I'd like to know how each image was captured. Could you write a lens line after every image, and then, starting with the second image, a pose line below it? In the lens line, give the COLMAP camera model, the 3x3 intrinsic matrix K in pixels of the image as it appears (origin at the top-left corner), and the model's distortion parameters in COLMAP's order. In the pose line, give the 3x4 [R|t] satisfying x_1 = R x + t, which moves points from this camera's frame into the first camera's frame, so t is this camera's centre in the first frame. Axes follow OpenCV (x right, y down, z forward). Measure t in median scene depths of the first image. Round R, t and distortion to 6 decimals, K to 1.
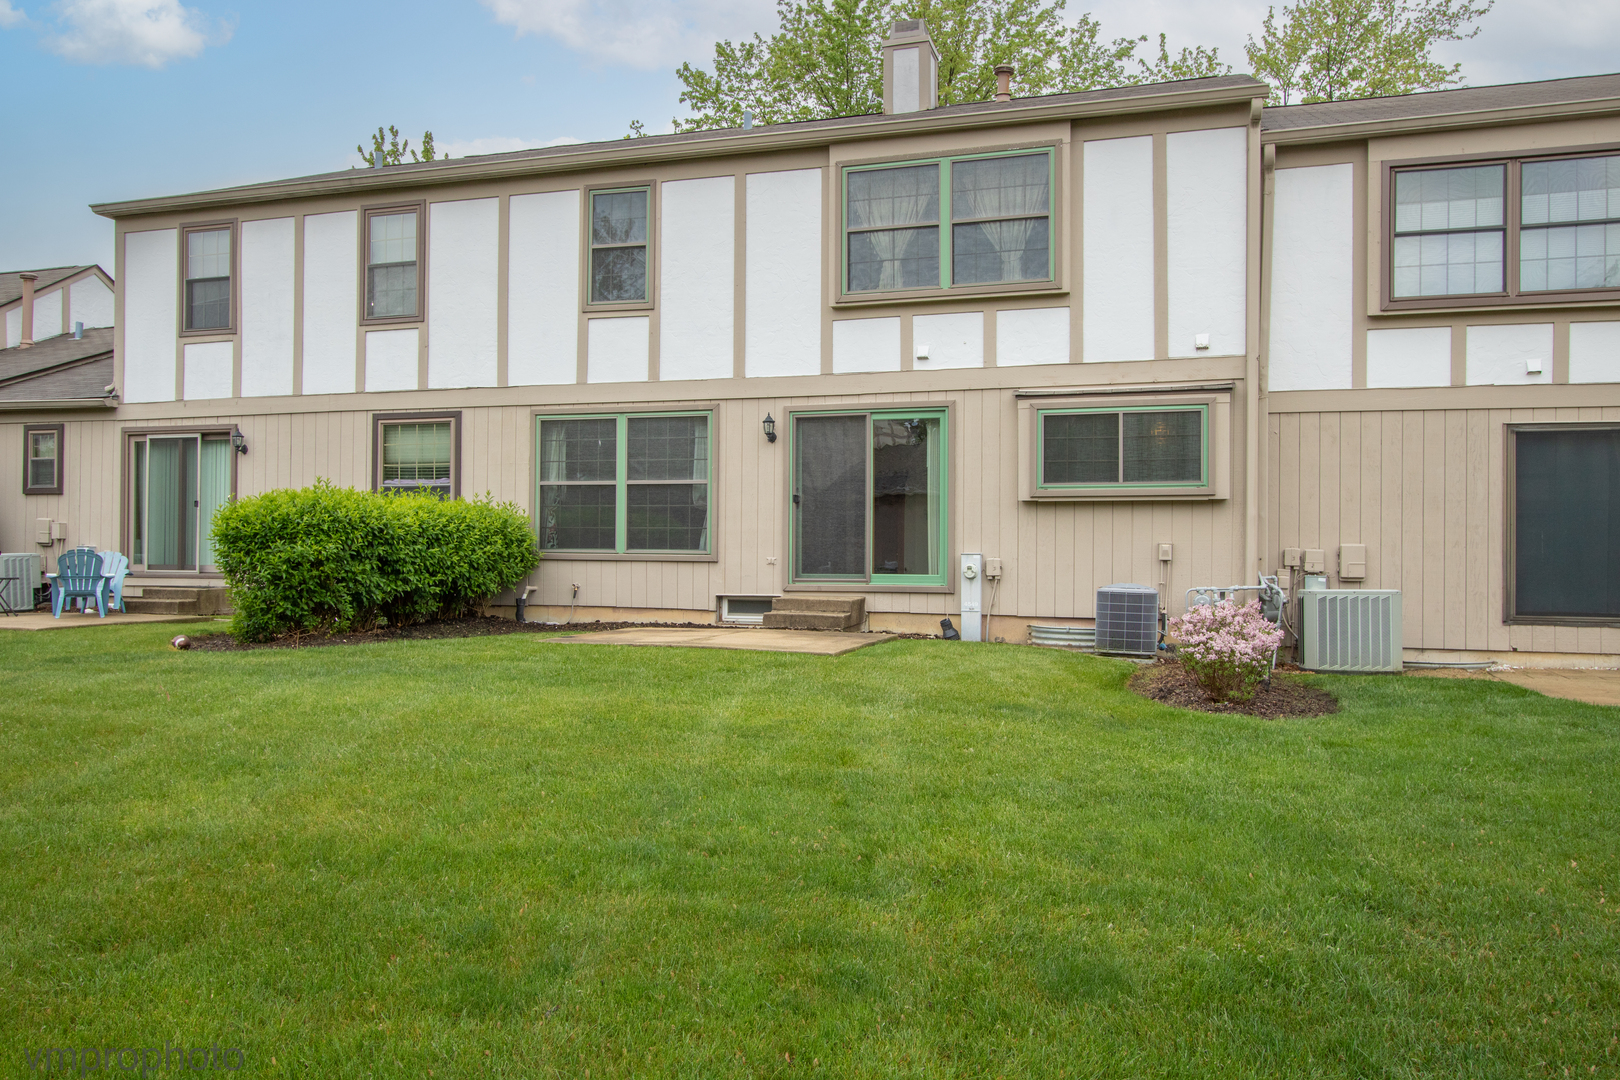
lens RADIAL K [[1192.8, 0, 810.0], [0, 1192.8, 538.6], [0, 0, 1]] dist [-0.004977, -0.000796]
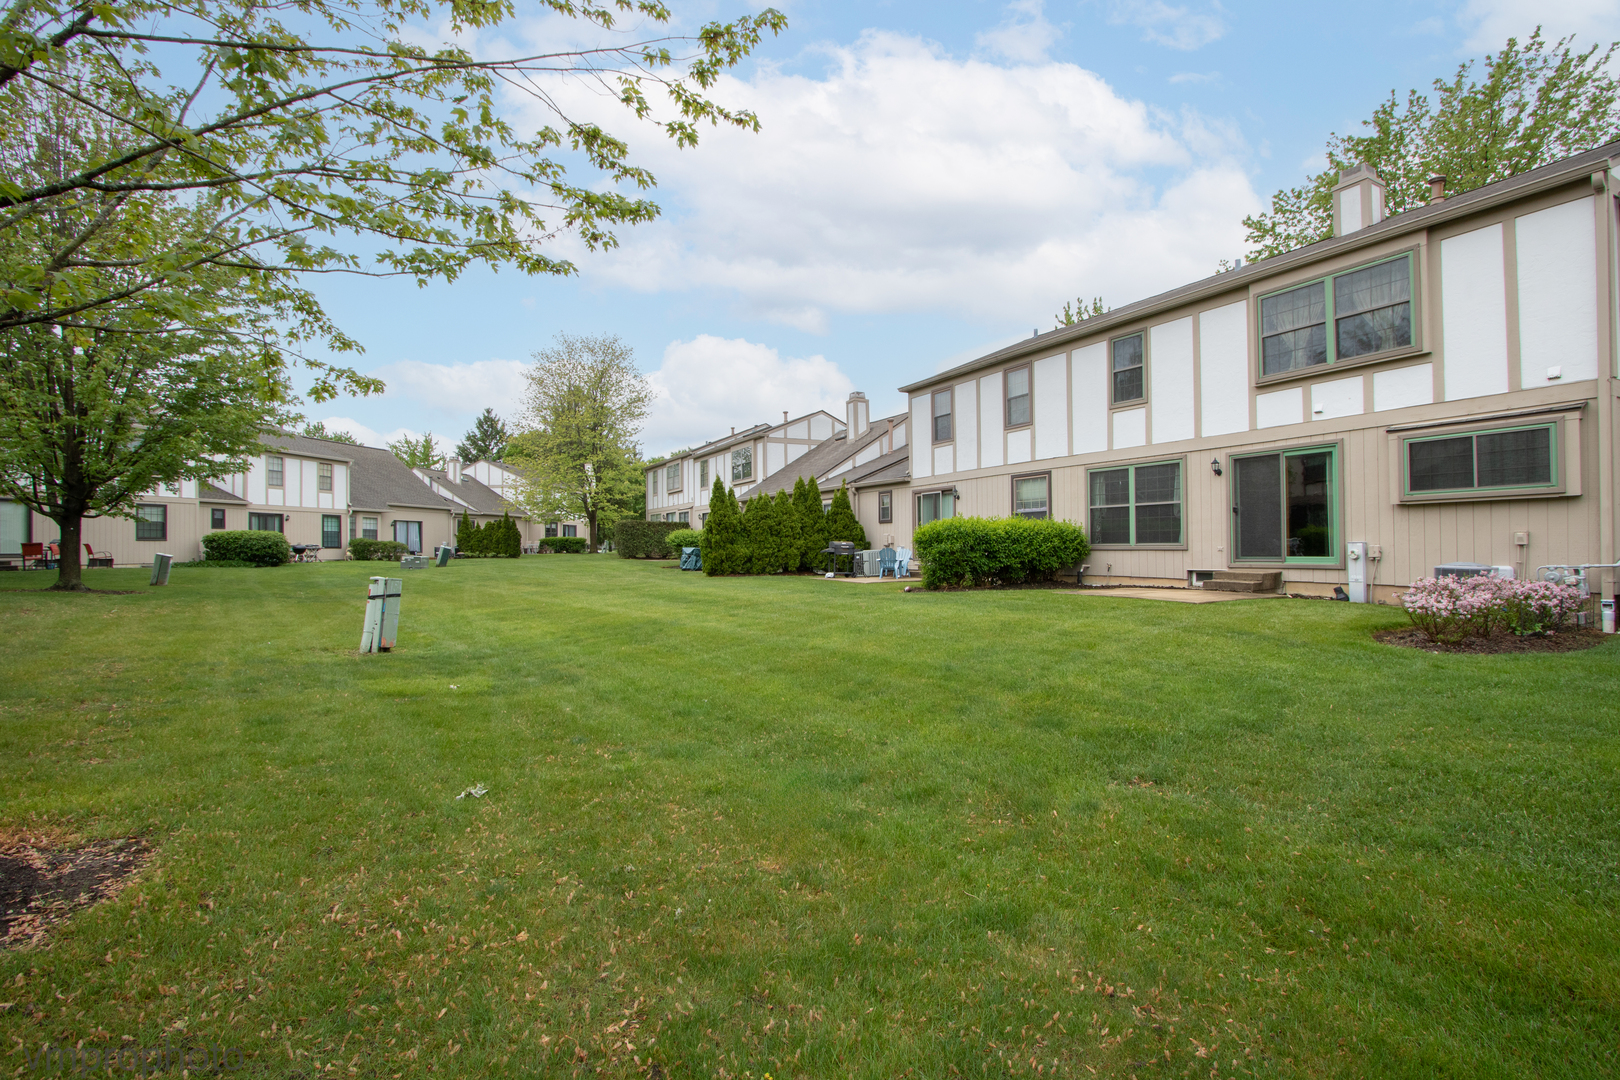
lens RADIAL K [[750.0, 0, 810.1], [0, 750.0, 543.6], [0, 0, 1]] dist [0.000438, -0.000550]
pose [[0.721527, -0.018011, -0.692152, 0.271670], [0.023165, 0.999730, -0.001867, 0.000477], [0.691999, -0.014687, 0.721750, -0.118903]]
